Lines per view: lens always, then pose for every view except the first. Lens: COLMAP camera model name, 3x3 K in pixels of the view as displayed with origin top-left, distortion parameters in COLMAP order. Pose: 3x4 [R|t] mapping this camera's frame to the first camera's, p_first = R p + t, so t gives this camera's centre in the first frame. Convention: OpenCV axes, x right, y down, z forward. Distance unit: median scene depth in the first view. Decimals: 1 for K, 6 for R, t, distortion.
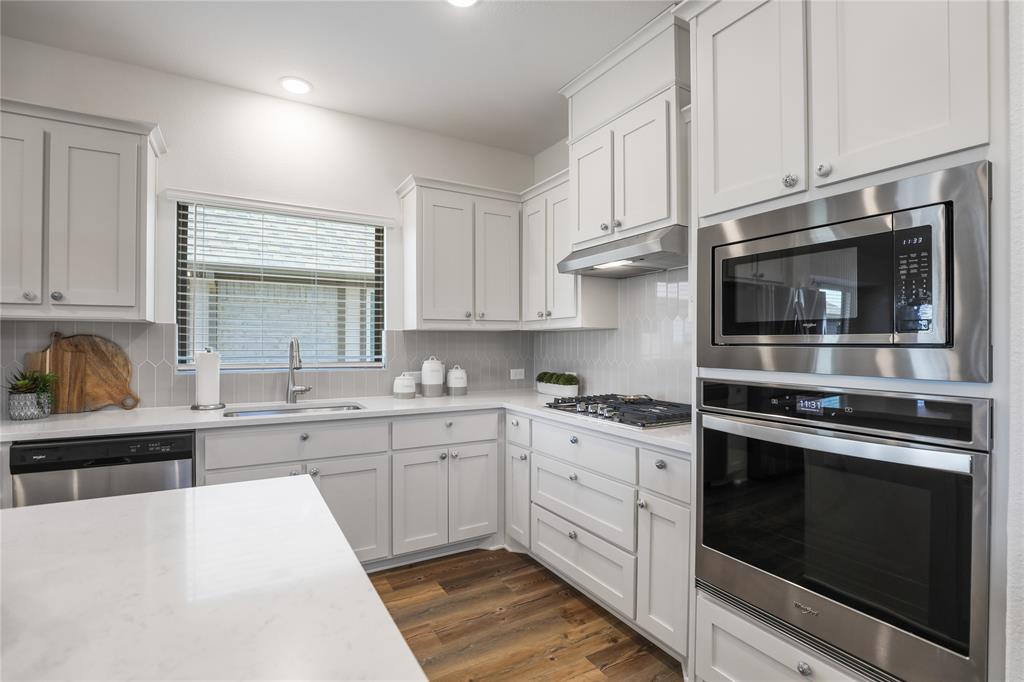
lens RADIAL K [[478.9, 0, 512.0], [0, 478.9, 341.0], [0, 0, 1]] dist [-0.024257, 0.000404]
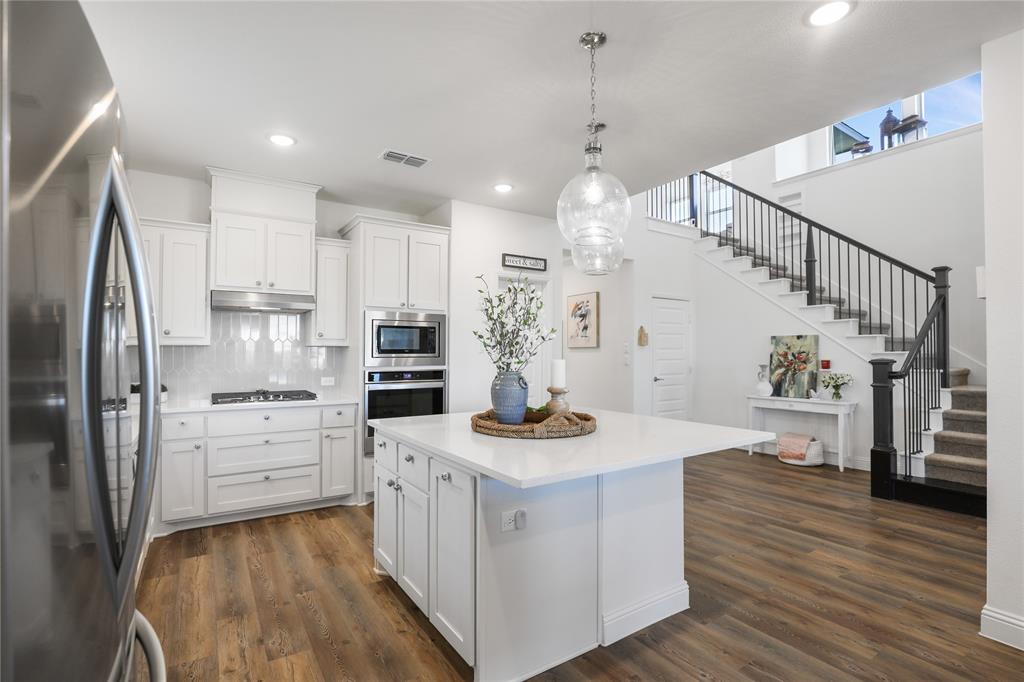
lens RADIAL K [[478.9, 0, 512.0], [0, 478.9, 341.0], [0, 0, 1]] dist [-0.024257, 0.000404]
pose [[-0.051851, 0.021074, 0.998432, -1.406596], [-0.003355, 0.999768, -0.021276, -0.017675], [-0.998649, -0.004453, -0.051768, 0.245242]]
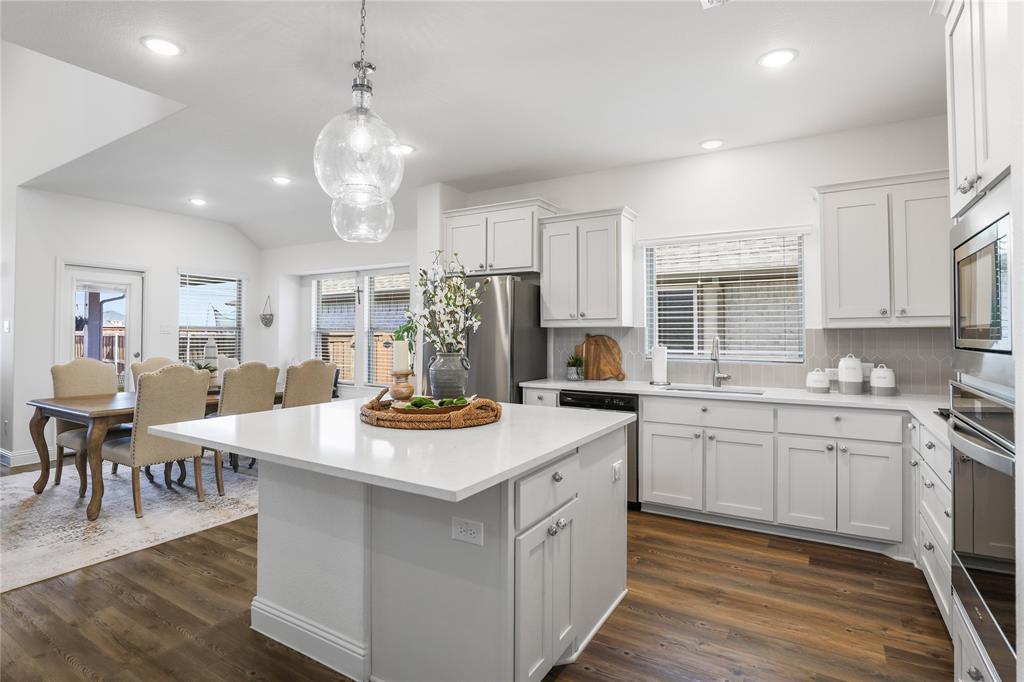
lens RADIAL K [[526.0, 0, 497.1], [0, 526.0, 332.2], [0, 0, 1]] dist [-0.021676, 0.000052]
pose [[0.460706, -0.008270, -0.887514, 0.595023], [0.003464, 0.999966, -0.007519, -0.010406], [0.887546, 0.000390, 0.460719, -0.209893]]
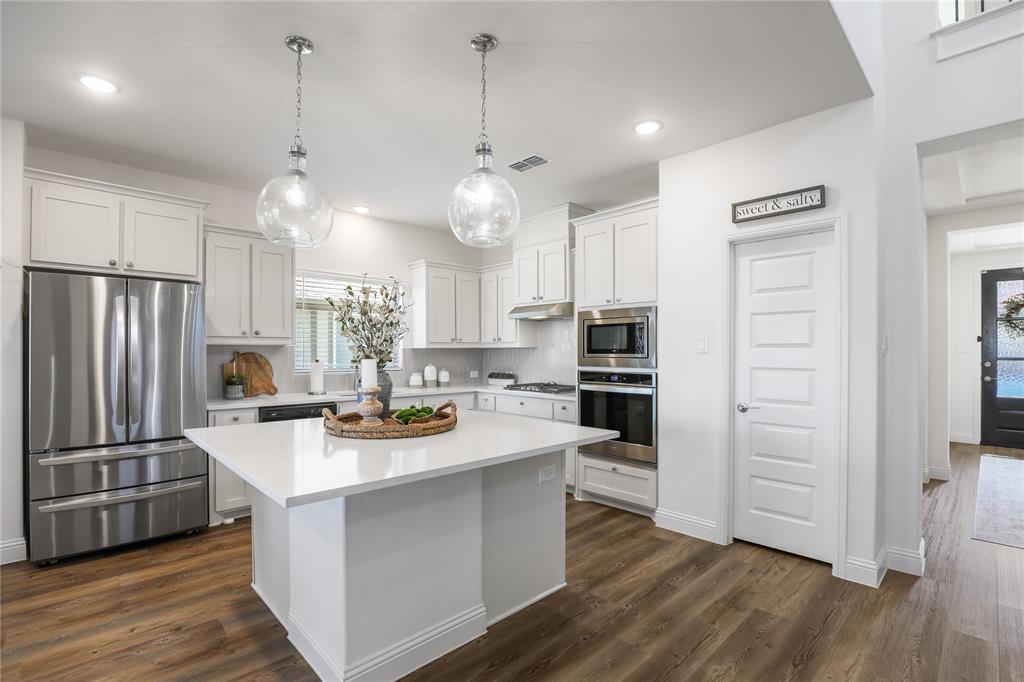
lens RADIAL K [[476.1, 0, 515.3], [0, 476.1, 351.2], [0, 0, 1]] dist [-0.023097, 0.000053]
pose [[0.970652, -0.002567, 0.240473, -0.359024], [0.001811, 0.999993, 0.003363, -0.022132], [-0.240480, -0.002829, 0.970650, -0.909079]]
